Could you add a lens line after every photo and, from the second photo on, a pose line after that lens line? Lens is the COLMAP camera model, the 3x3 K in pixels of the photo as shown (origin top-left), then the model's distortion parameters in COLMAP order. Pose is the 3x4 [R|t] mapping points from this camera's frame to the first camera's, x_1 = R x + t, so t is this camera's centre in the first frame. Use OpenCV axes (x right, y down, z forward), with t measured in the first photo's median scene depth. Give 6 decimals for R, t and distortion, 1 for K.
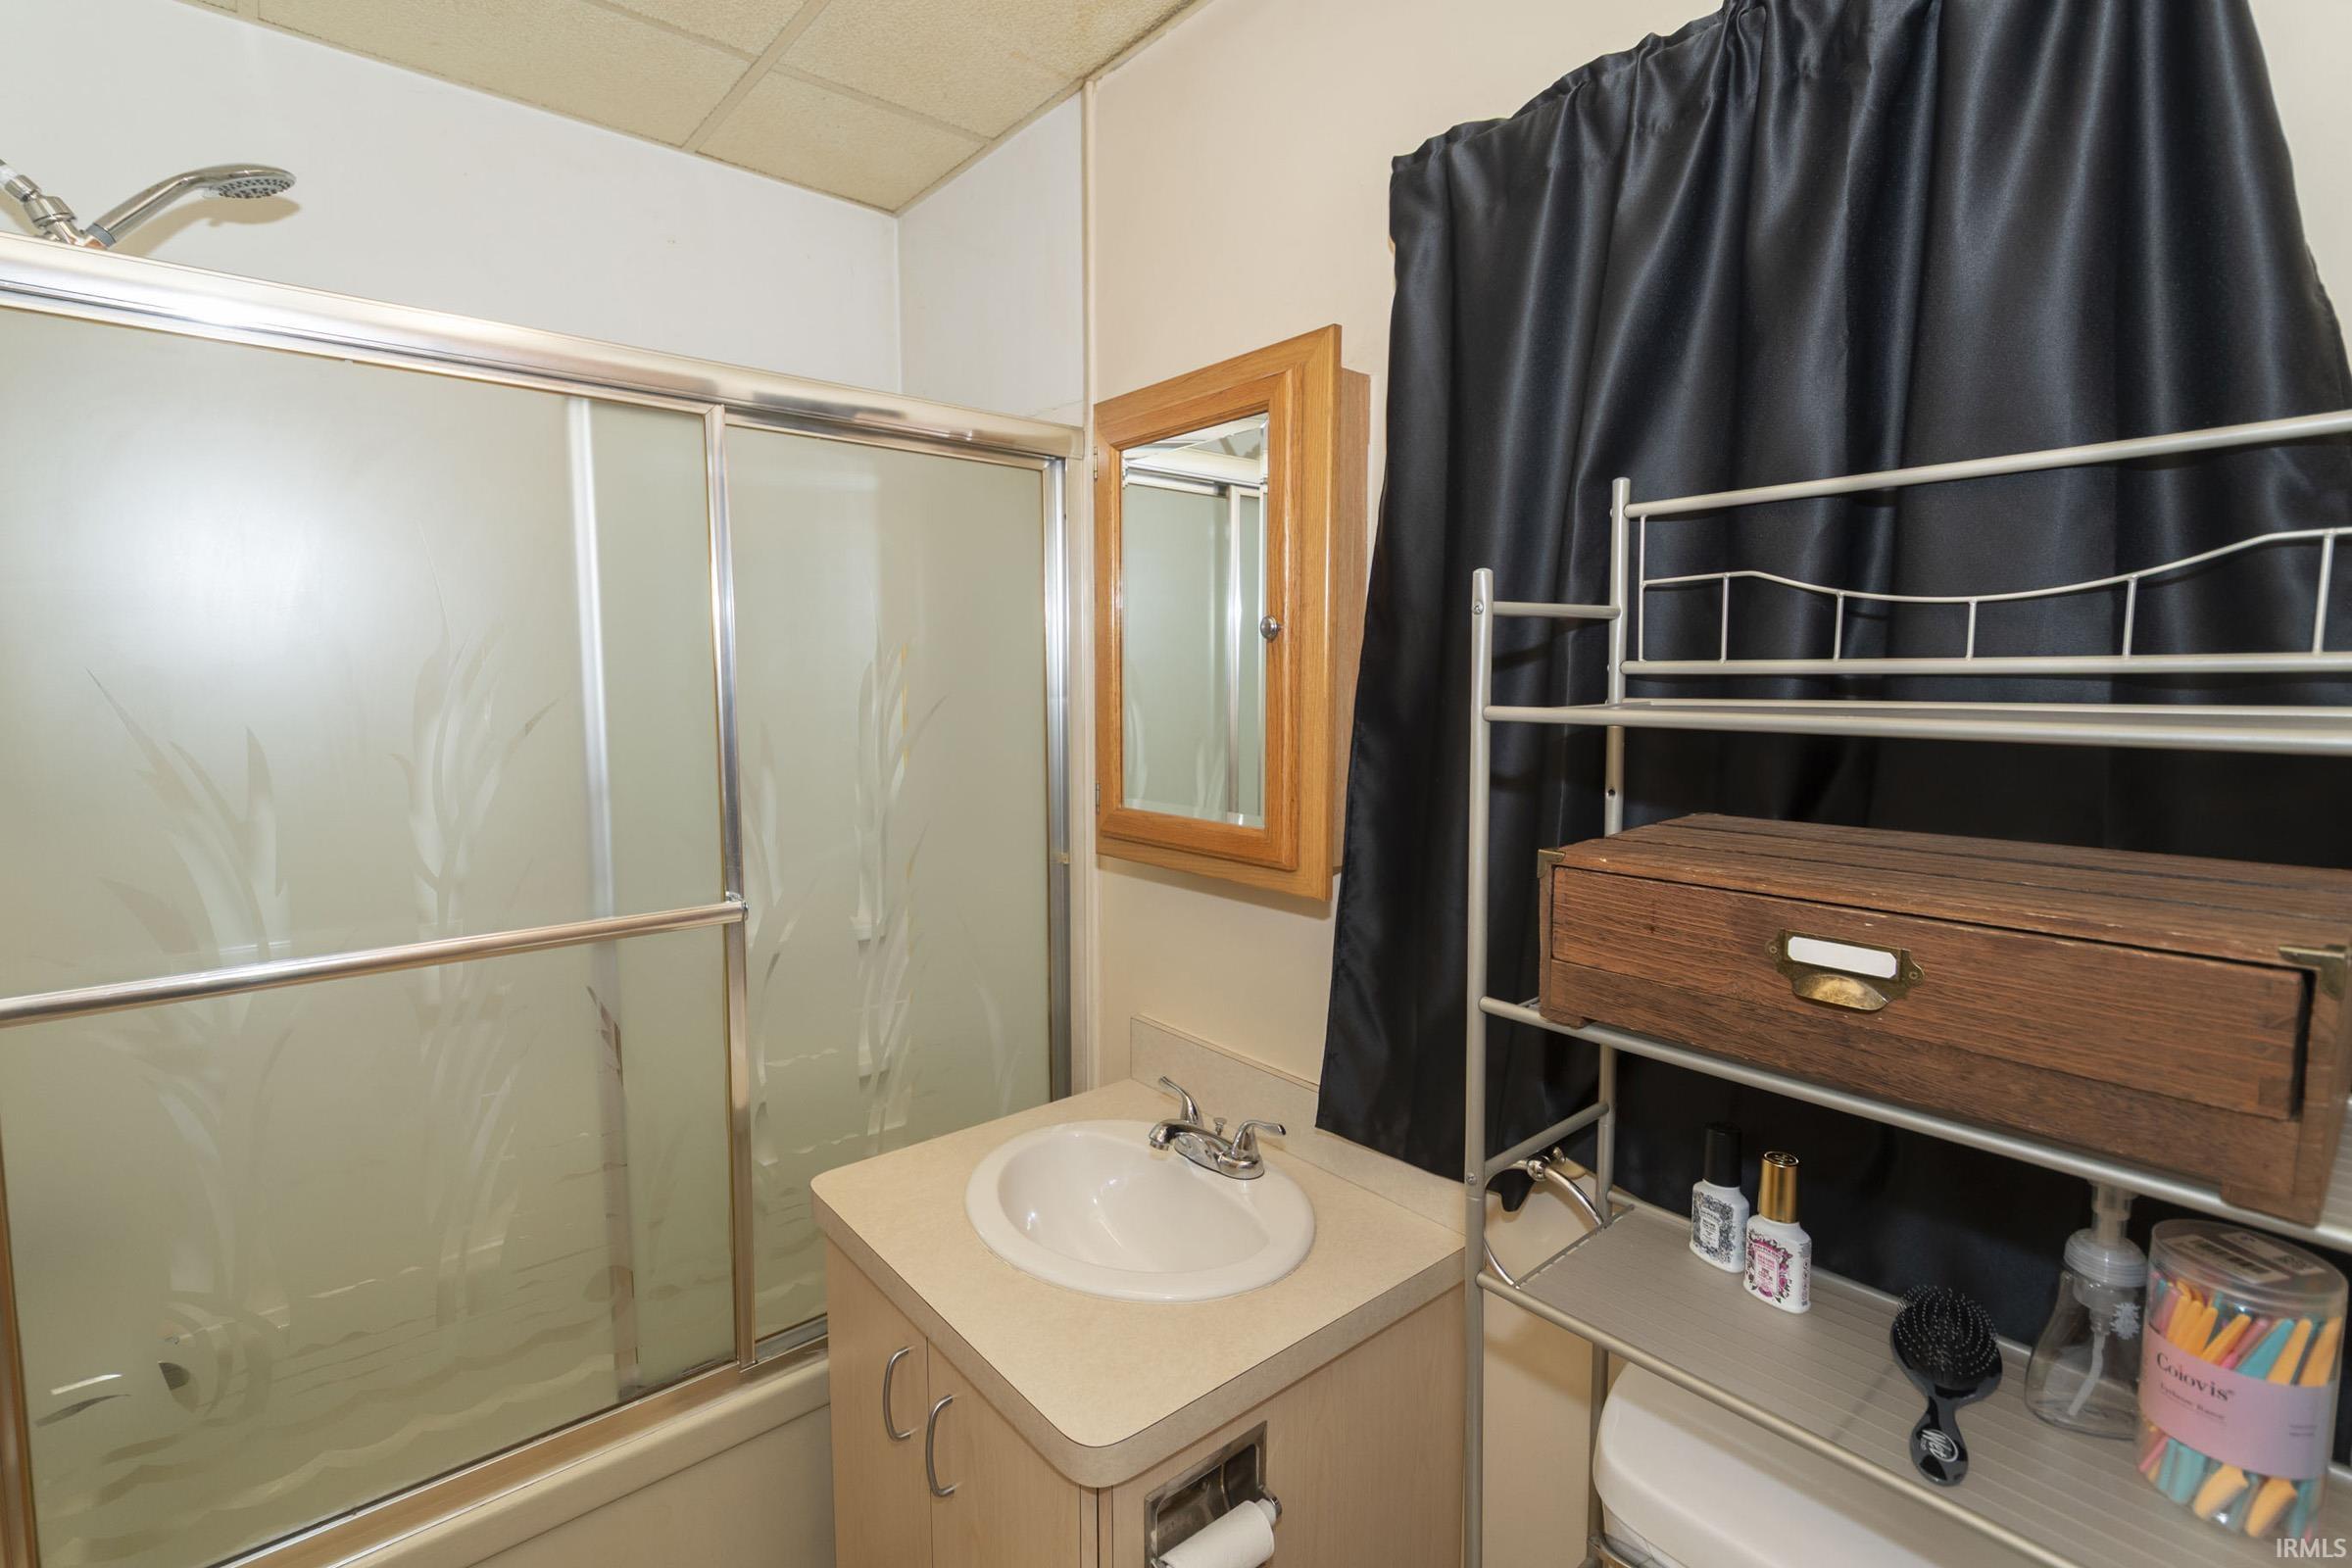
lens RADIAL K [[1025.7, 0, 1168.6], [0, 1025.7, 774.9], [0, 0, 1]] dist [0.000127, -0.000002]
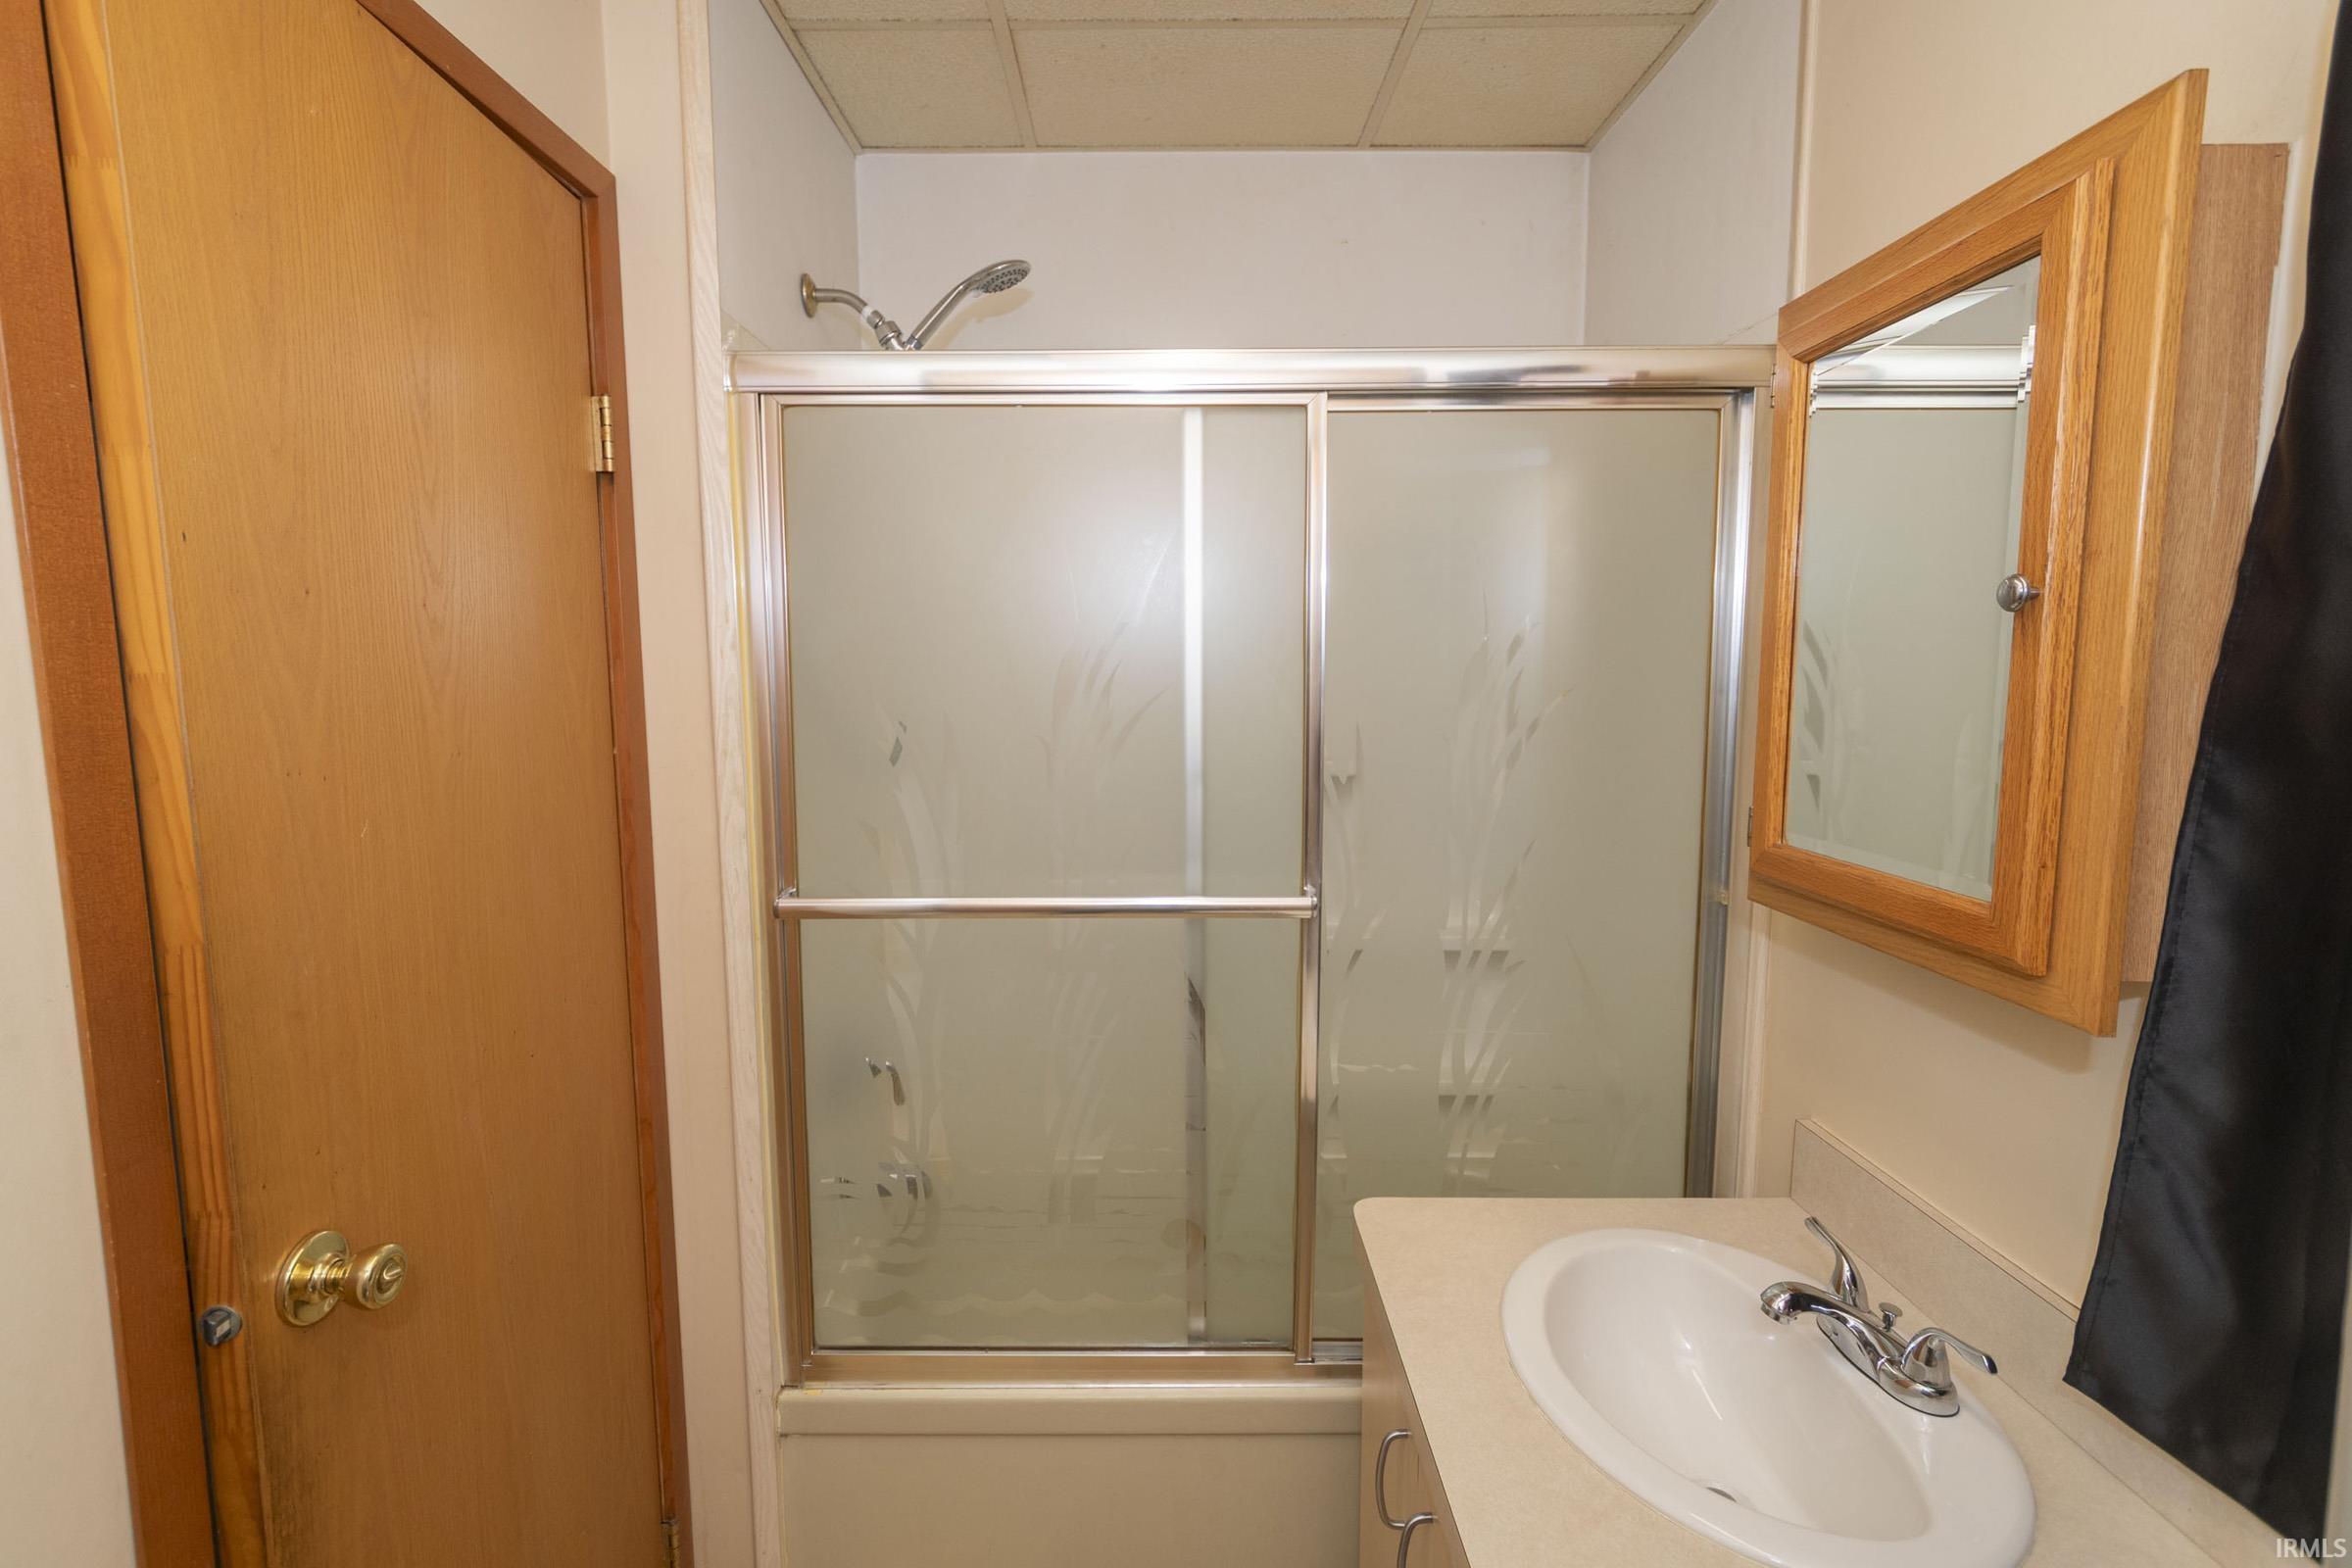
lens RADIAL K [[1025.7, 0, 1168.6], [0, 1025.7, 774.9], [0, 0, 1]] dist [0.000127, -0.000002]
pose [[0.768800, 0.066334, -0.636039, 0.096603], [-0.060316, 0.997693, 0.031145, -0.017328], [0.636638, 0.014419, 0.771028, 0.154880]]
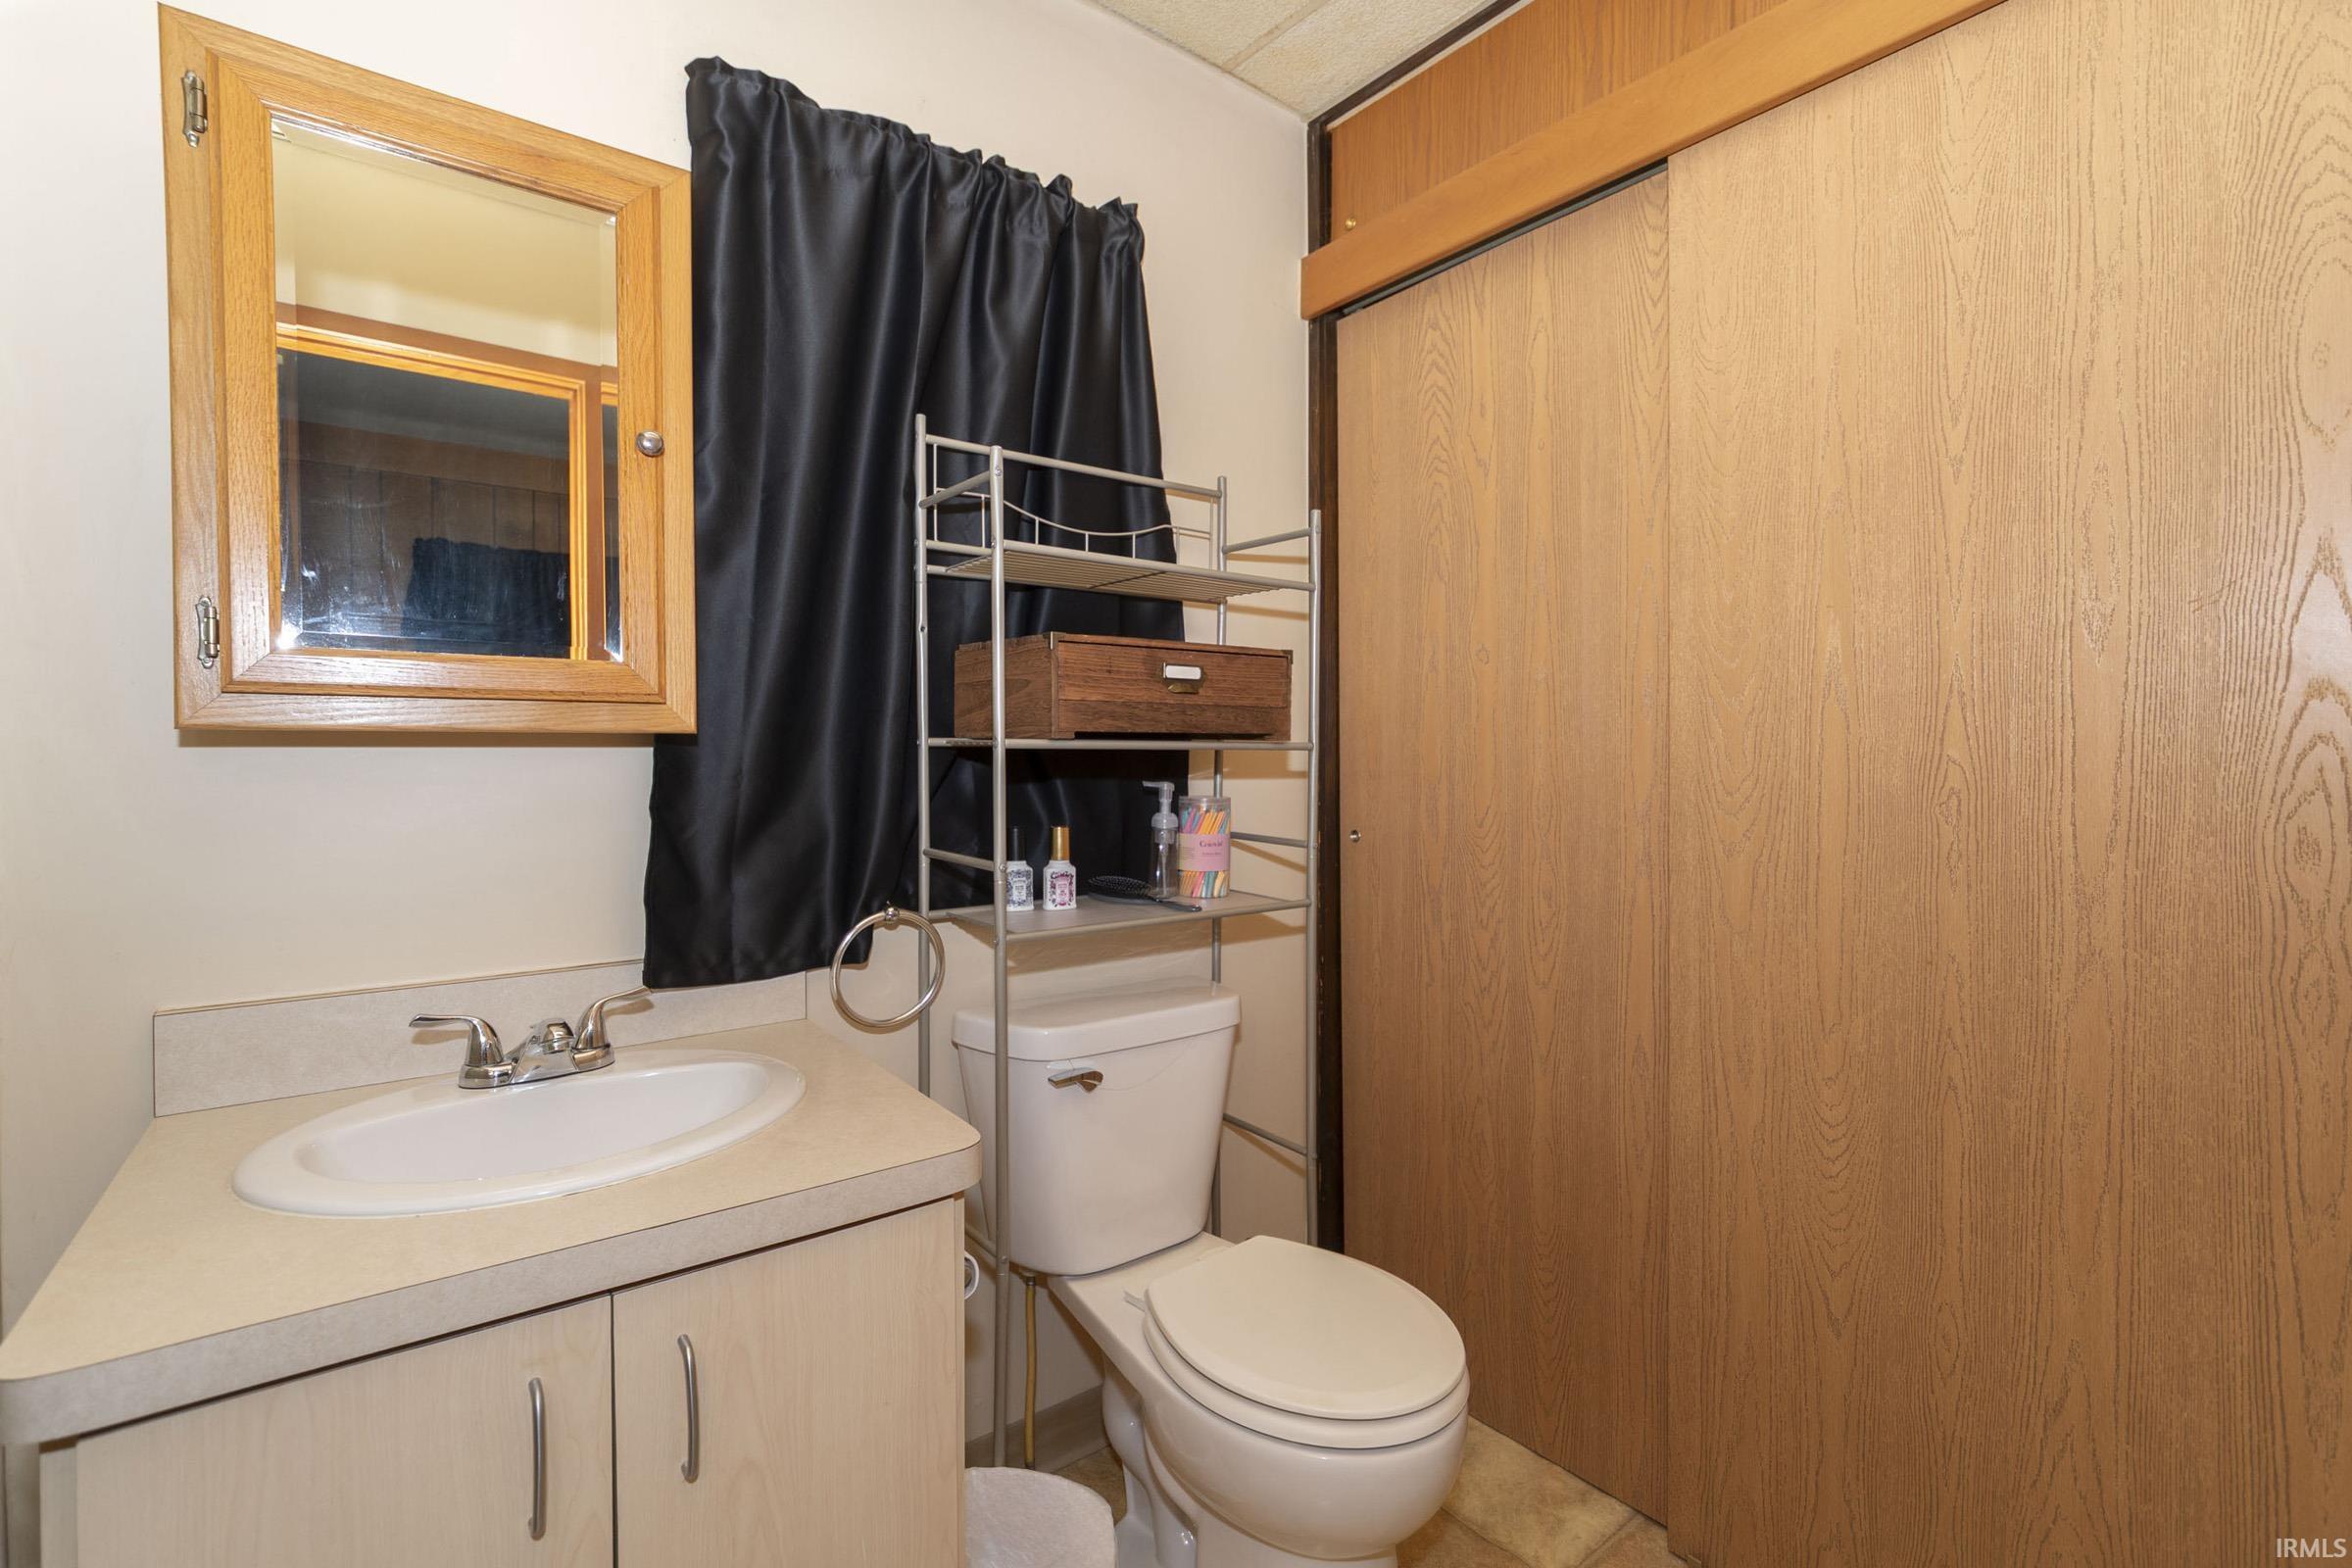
lens RADIAL K [[1025.7, 0, 1168.6], [0, 1025.7, 774.9], [0, 0, 1]] dist [0.000127, -0.000002]
pose [[0.052554, -0.007534, 0.998590, -0.762115], [0.093569, 0.995609, 0.002587, 0.192105], [-0.994225, 0.093302, 0.053028, 0.466168]]
